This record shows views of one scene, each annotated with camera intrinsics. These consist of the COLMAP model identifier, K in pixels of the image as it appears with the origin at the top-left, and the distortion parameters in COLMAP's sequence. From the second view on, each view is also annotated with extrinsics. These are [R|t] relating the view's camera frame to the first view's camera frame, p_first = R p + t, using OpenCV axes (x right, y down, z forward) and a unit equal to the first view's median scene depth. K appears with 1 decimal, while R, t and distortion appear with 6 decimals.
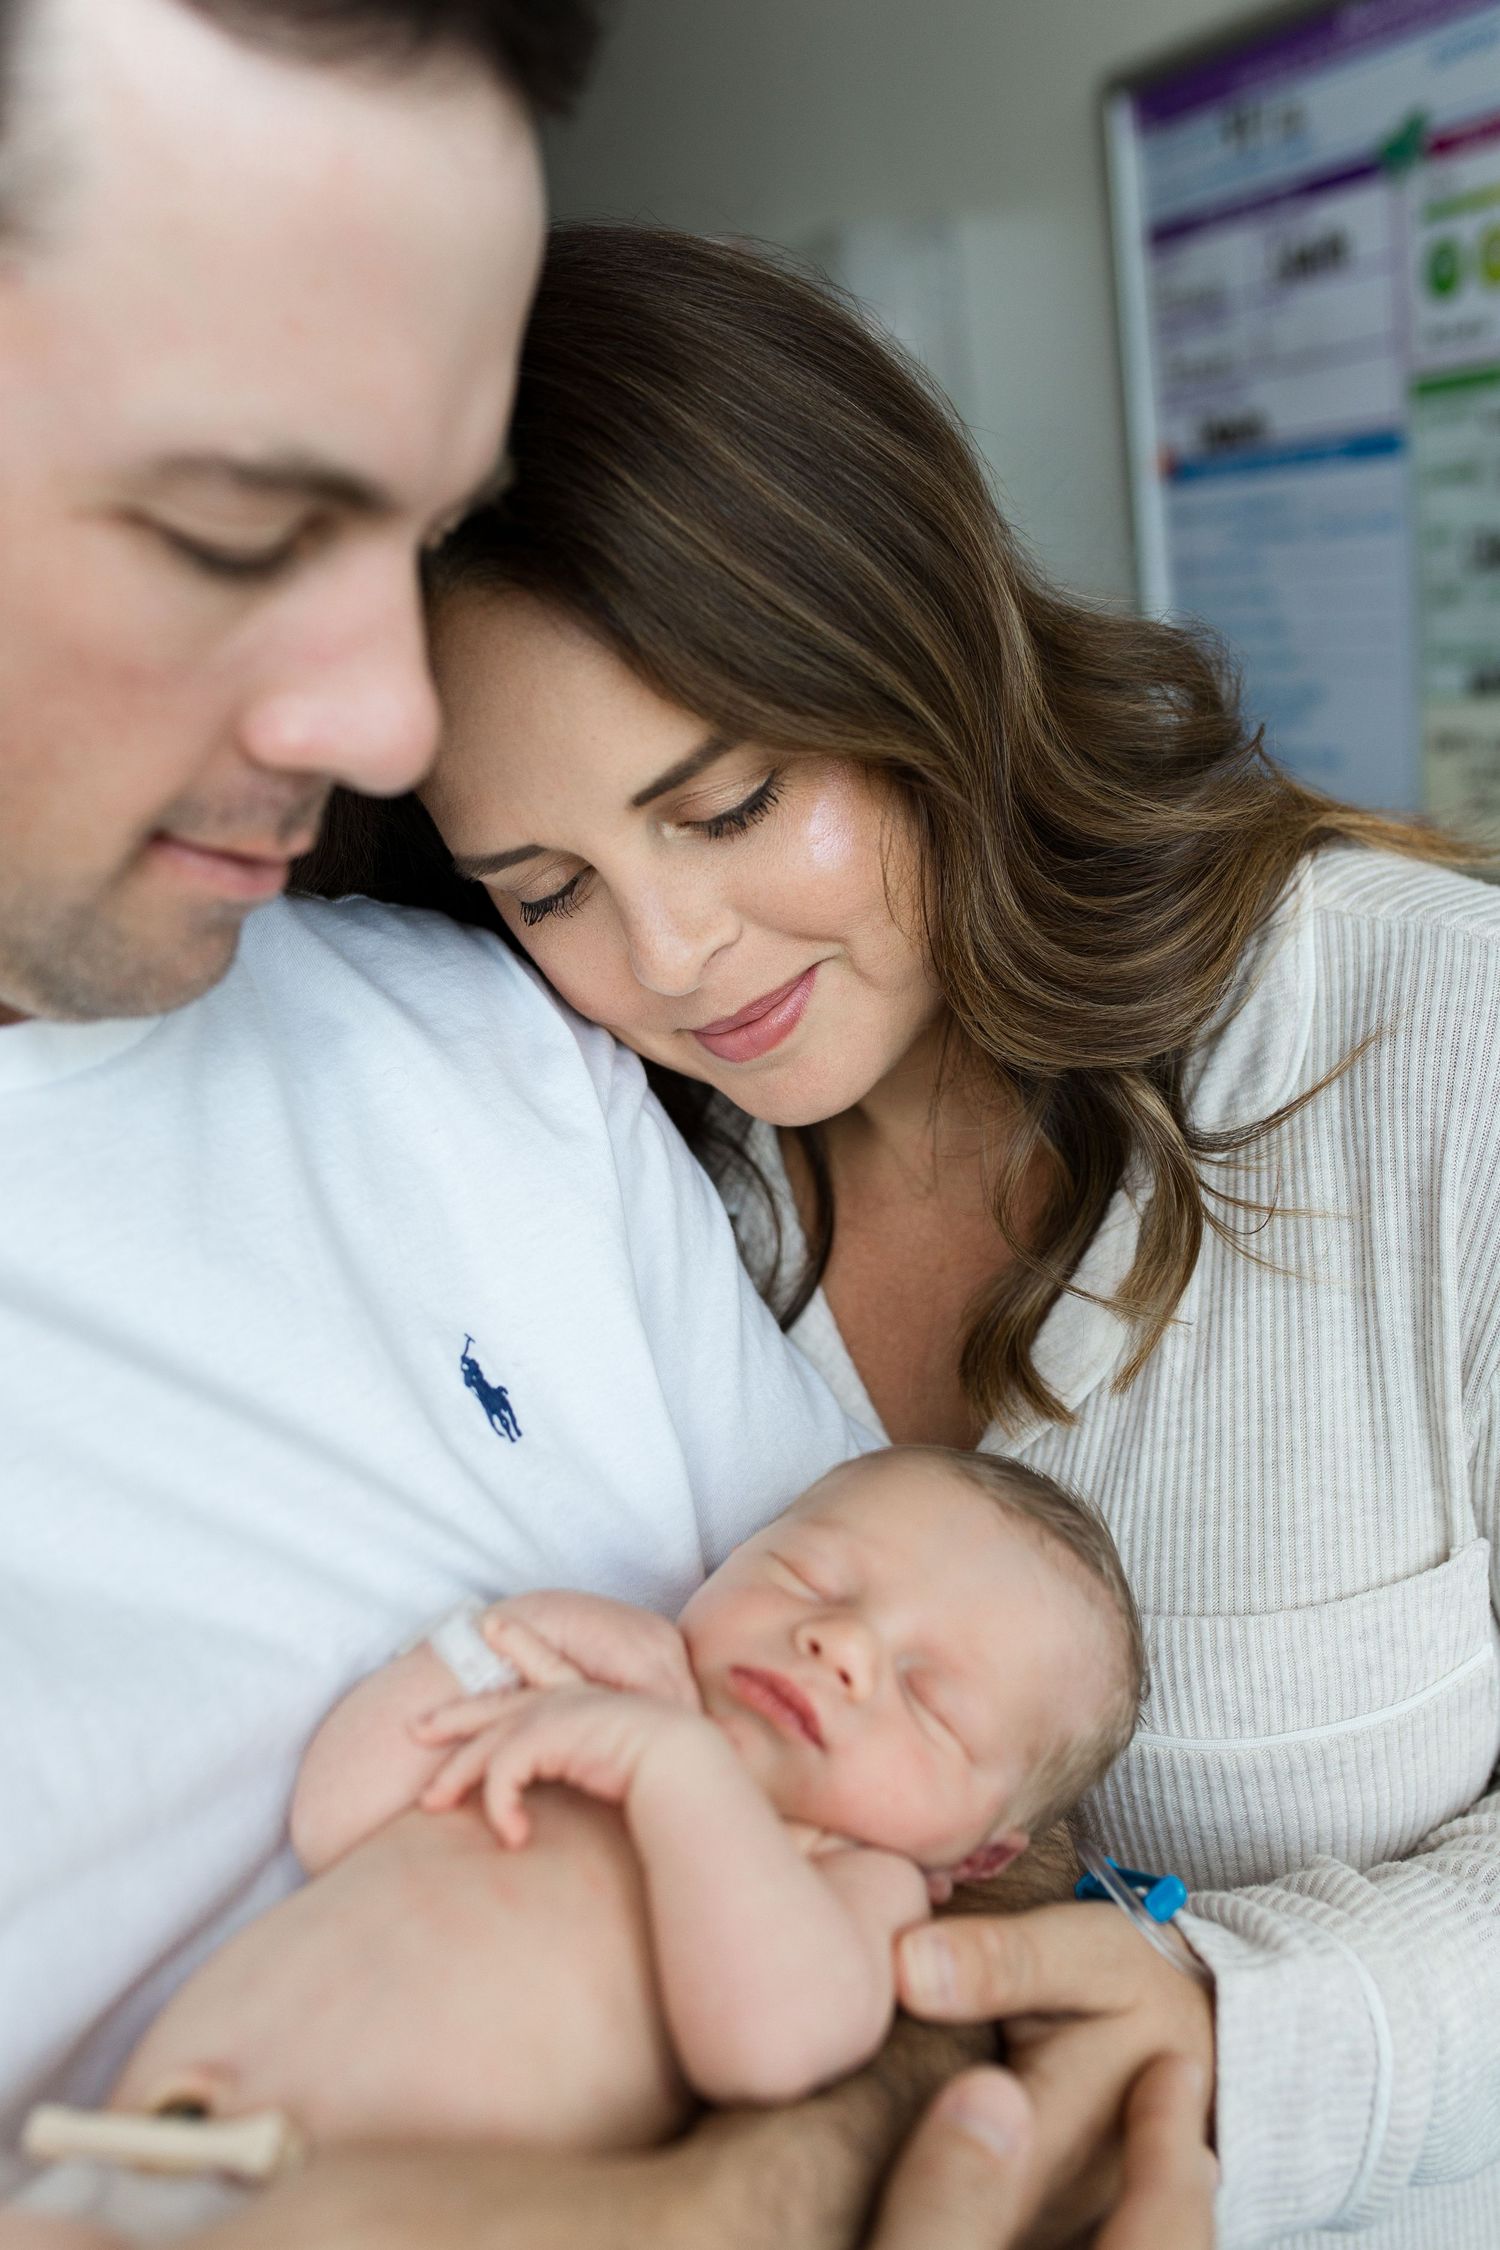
lens RADIAL K [[2194.6, 0, 751.0], [0, 2194.6, 1151.4], [0, 0, 1]] dist [0.043606, -0.008446]
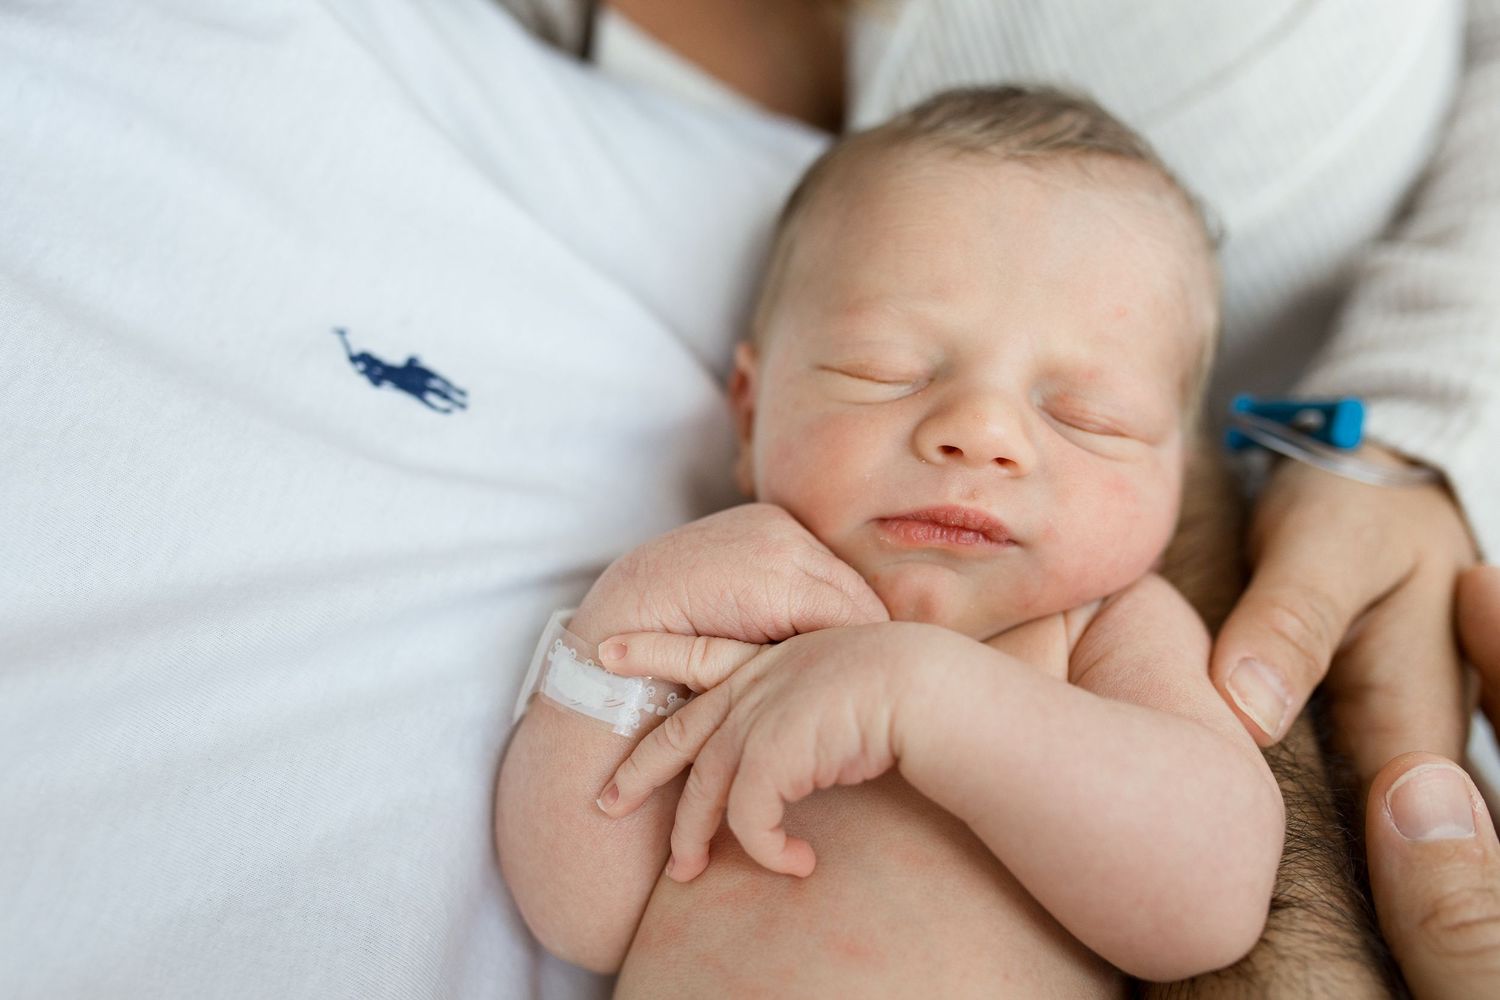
lens RADIAL K [[1607.0, 0, 750.0], [0, 1607.0, 500.0], [0, 0, 1]] dist [0.004685, -0.006068]
pose [[0.834142, -0.551530, 0.004718, -0.041132], [0.494807, 0.752077, 0.435369, -0.053092], [-0.243667, -0.360825, 0.900240, 0.424195]]
